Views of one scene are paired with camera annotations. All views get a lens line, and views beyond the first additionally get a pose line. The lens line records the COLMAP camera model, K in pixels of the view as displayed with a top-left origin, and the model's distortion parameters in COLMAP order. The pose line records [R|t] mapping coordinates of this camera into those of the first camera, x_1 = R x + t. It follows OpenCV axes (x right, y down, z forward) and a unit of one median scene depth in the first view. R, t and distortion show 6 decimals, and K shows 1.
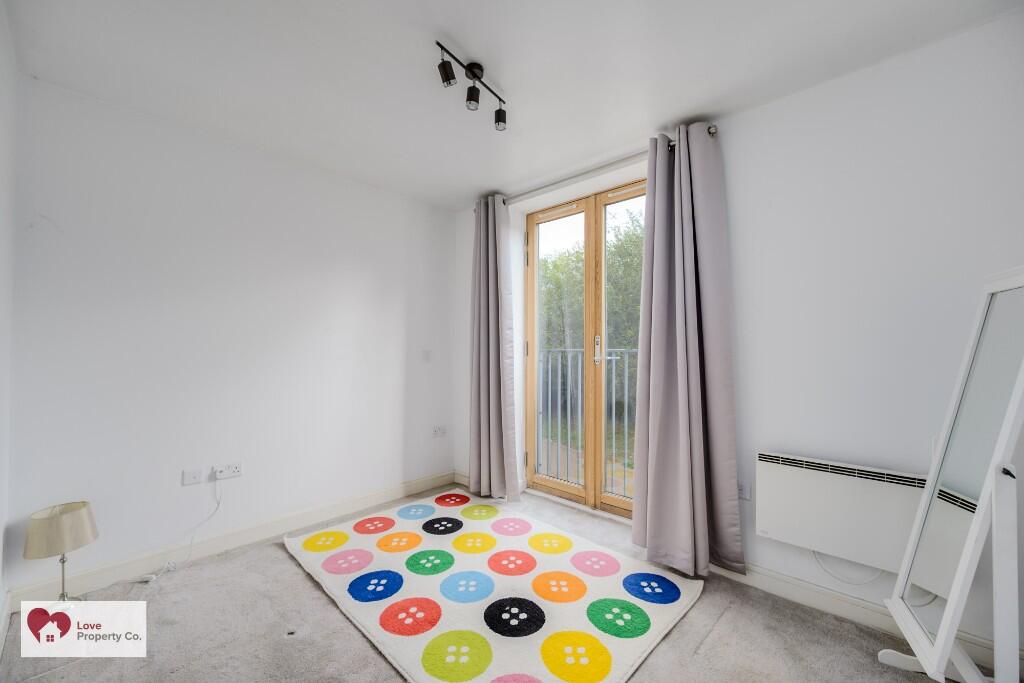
lens RADIAL K [[406.4, 0, 515.3], [0, 406.4, 341.4], [0, 0, 1]] dist [-0.003606, 0.000936]
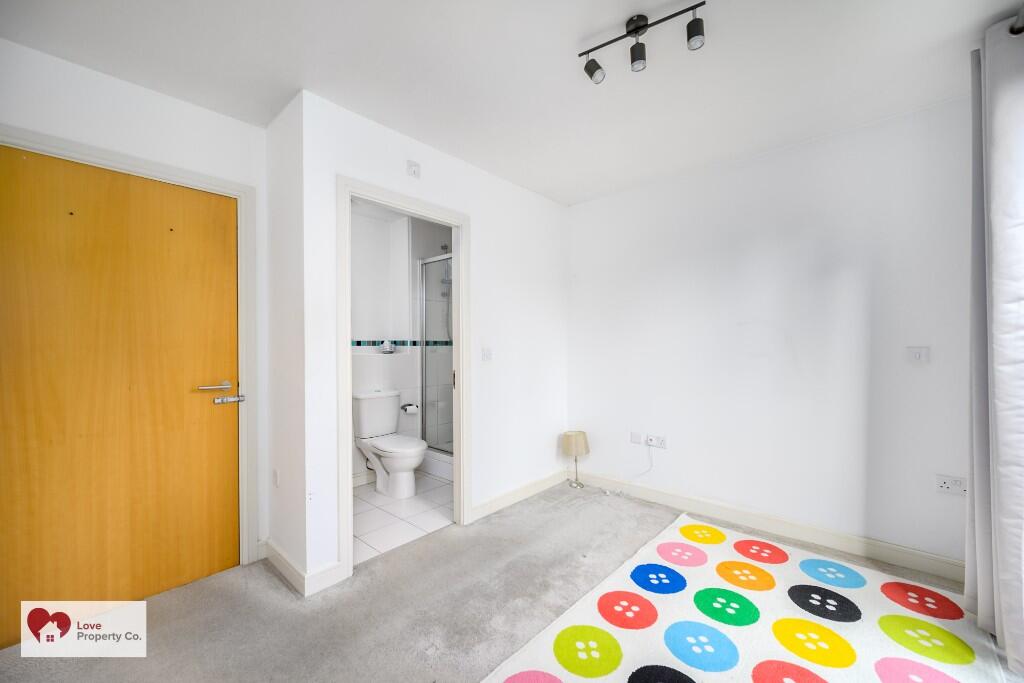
lens RADIAL K [[406.4, 0, 509.8], [0, 406.4, 343.3], [0, 0, 1]] dist [-0.003606, 0.000936]
pose [[0.000925, -0.009531, -0.999954, 0.555888], [0.028009, 0.999563, -0.009501, 0.008419], [0.999607, -0.027999, 0.001192, 0.524637]]
